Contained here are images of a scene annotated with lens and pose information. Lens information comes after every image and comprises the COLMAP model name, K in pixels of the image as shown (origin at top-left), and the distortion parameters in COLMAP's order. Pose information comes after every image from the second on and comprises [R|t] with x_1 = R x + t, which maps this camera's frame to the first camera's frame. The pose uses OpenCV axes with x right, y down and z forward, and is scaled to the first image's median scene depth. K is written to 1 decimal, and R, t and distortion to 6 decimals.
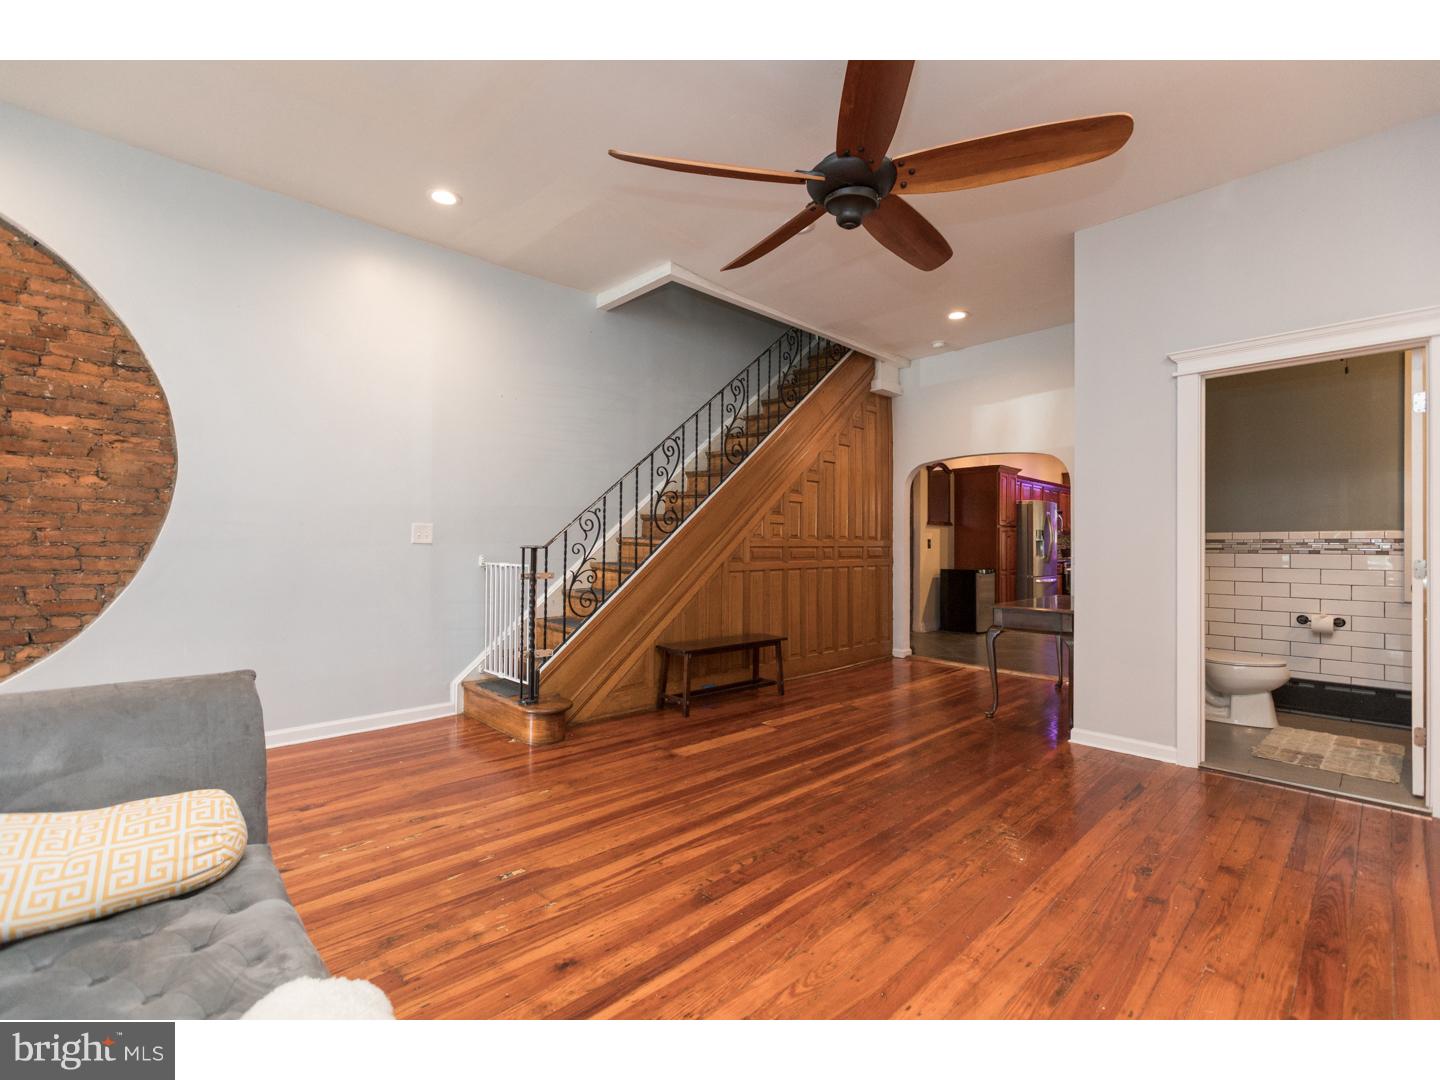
lens RADIAL K [[647.8, 0, 719.3], [0, 647.8, 542.6], [0, 0, 1]] dist [0.000509, 0.001083]
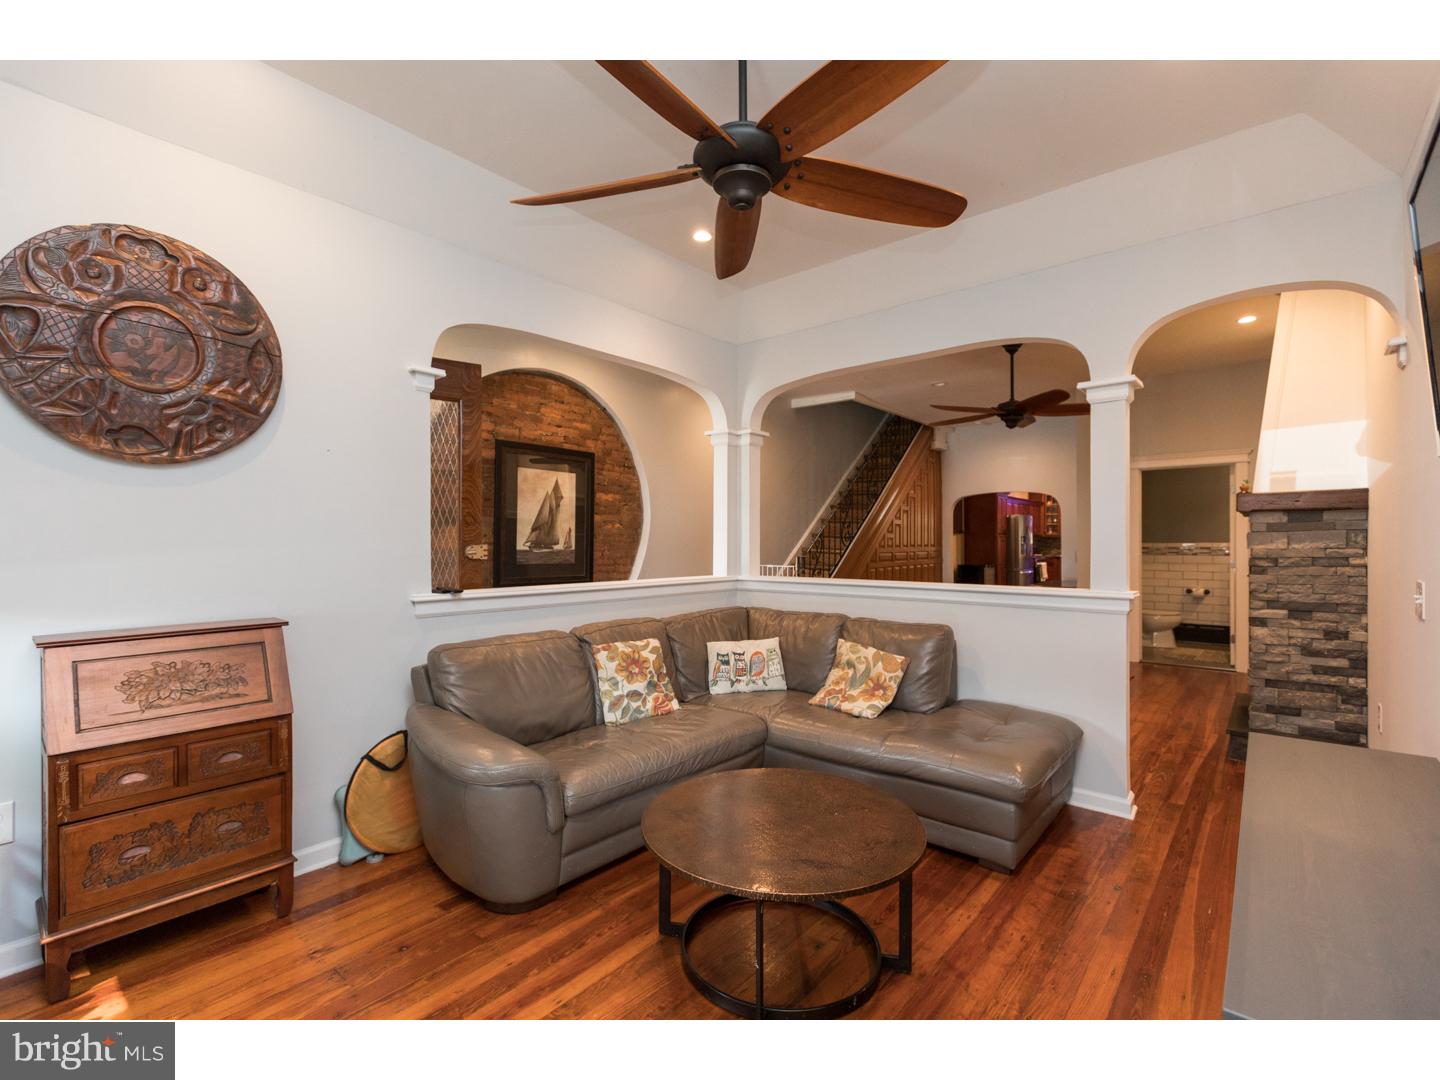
lens RADIAL K [[647.8, 0, 719.3], [0, 647.8, 542.6], [0, 0, 1]] dist [0.000509, 0.001083]
pose [[0.995567, -0.005580, 0.093886, -0.836108], [0.004500, 0.999921, 0.011708, -0.064851], [-0.093944, -0.011234, 0.995514, -0.984058]]
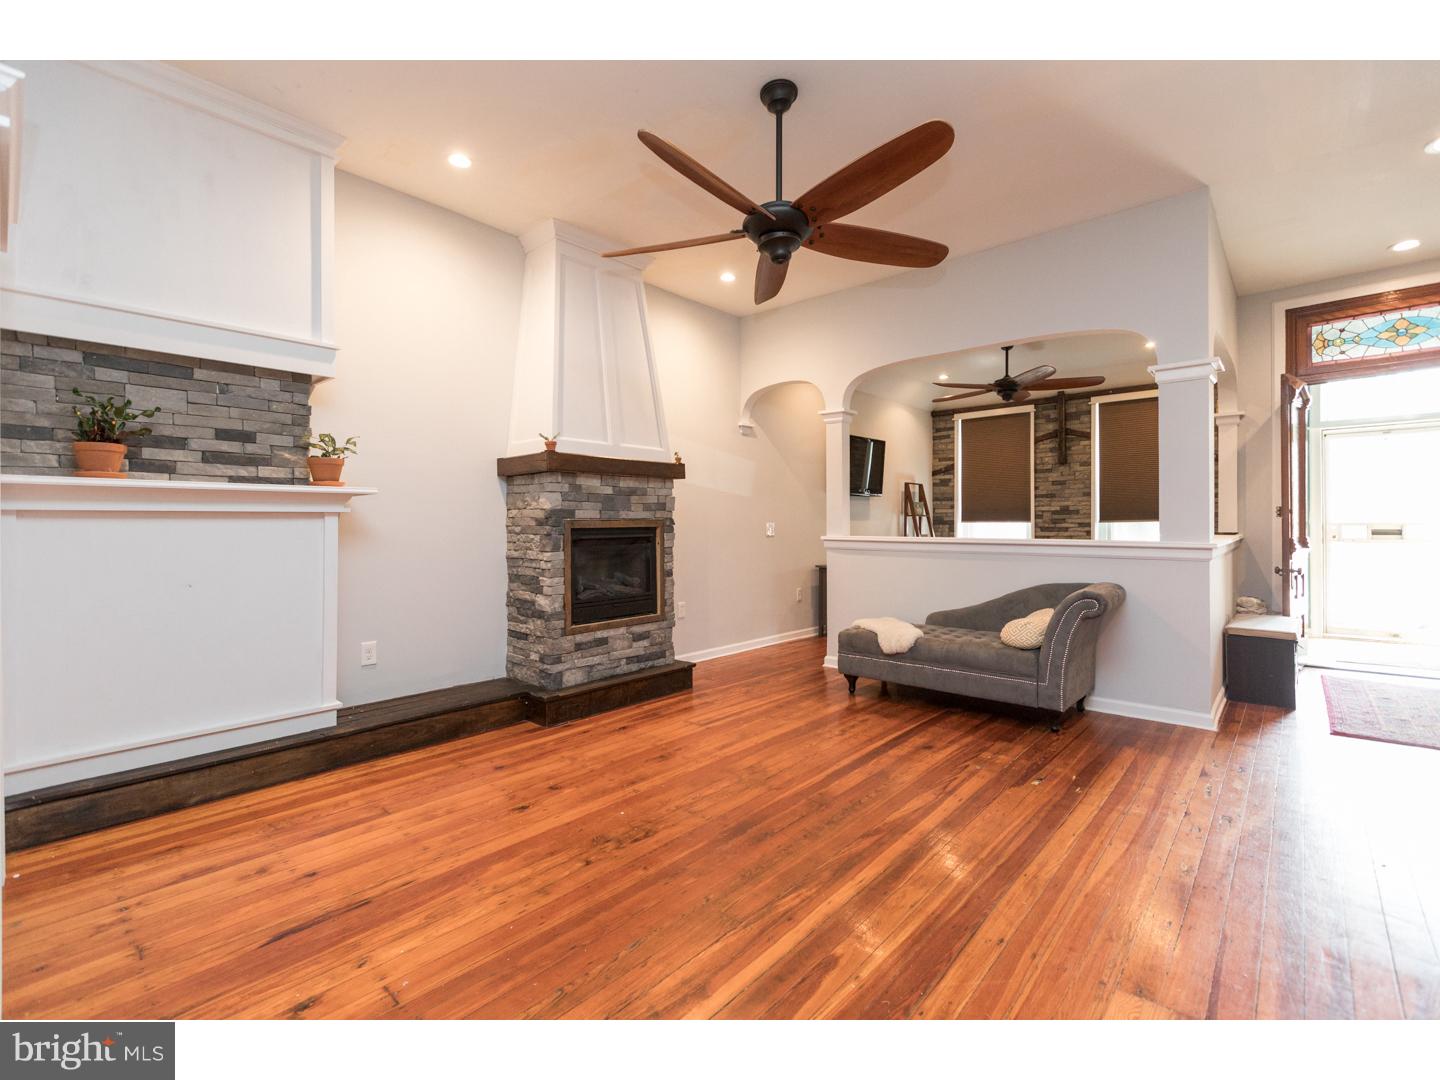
lens RADIAL K [[640.5, 0, 714.5], [0, 640.5, 525.2], [0, 0, 1]] dist [0.002138, 0.000308]
pose [[-0.998214, -0.003173, -0.059663, 0.289993], [-0.003214, 0.999995, 0.000586, -0.000291], [0.059660, 0.000776, -0.998218, 1.613222]]
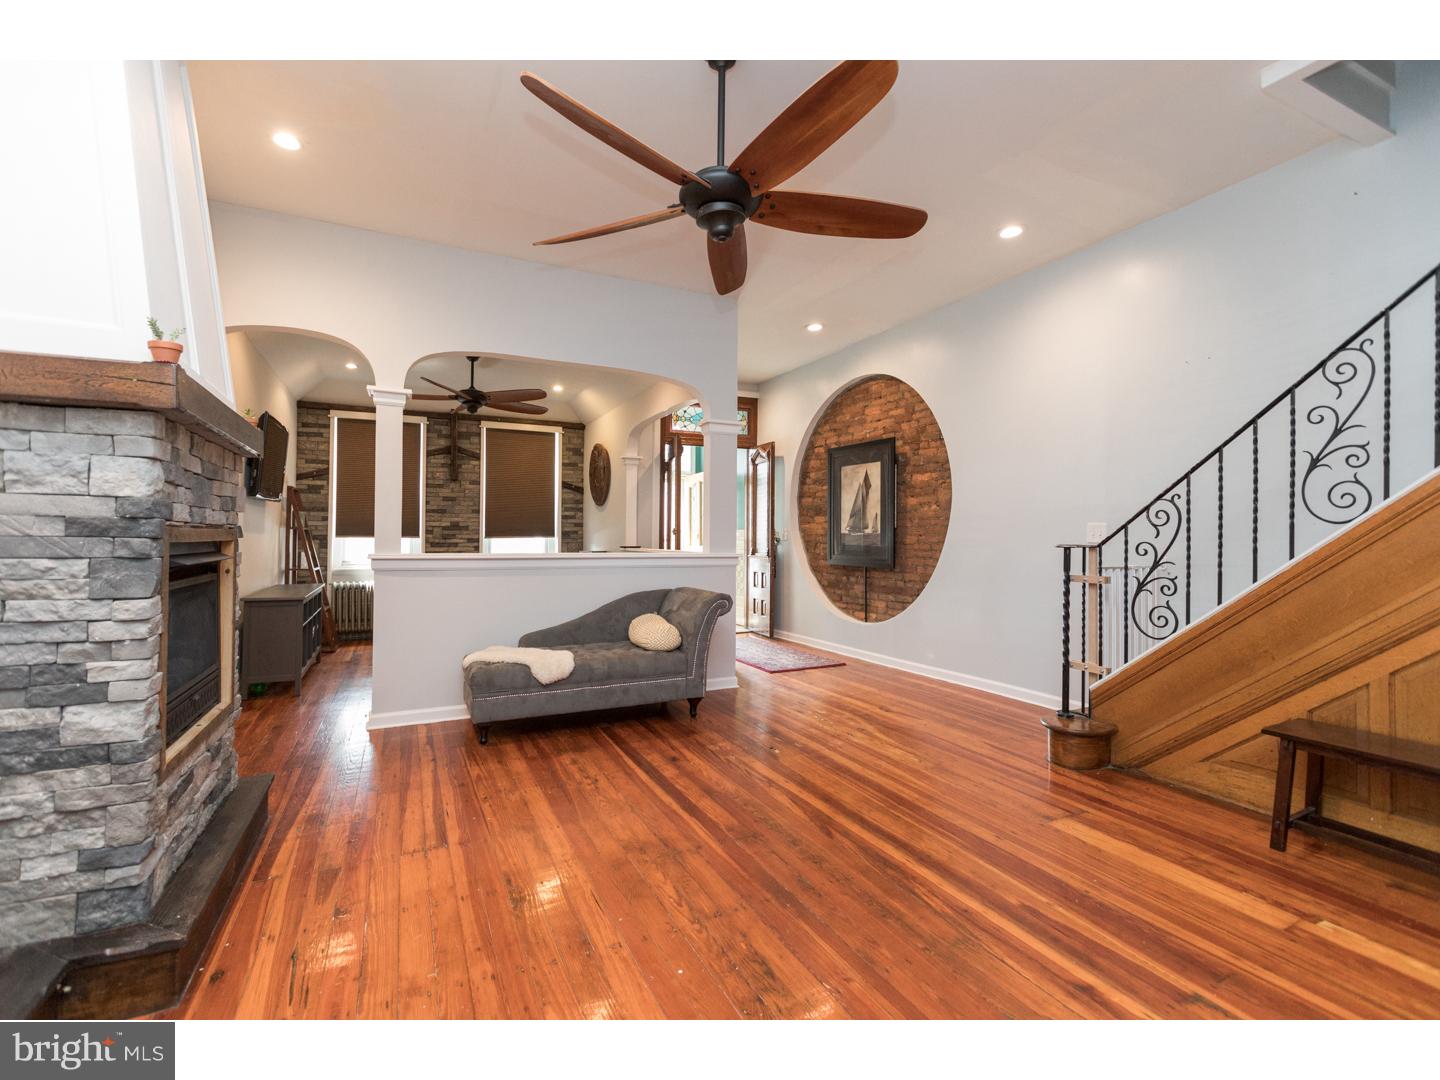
lens RADIAL K [[644.5, 0, 706.1], [0, 644.5, 535.2], [0, 0, 1]] dist [0.000777, 0.000195]
pose [[-0.326580, -0.014271, -0.945062, 0.883741], [-0.003421, 0.999897, -0.013917, 0.006800], [0.945163, -0.001312, -0.326595, 0.974852]]
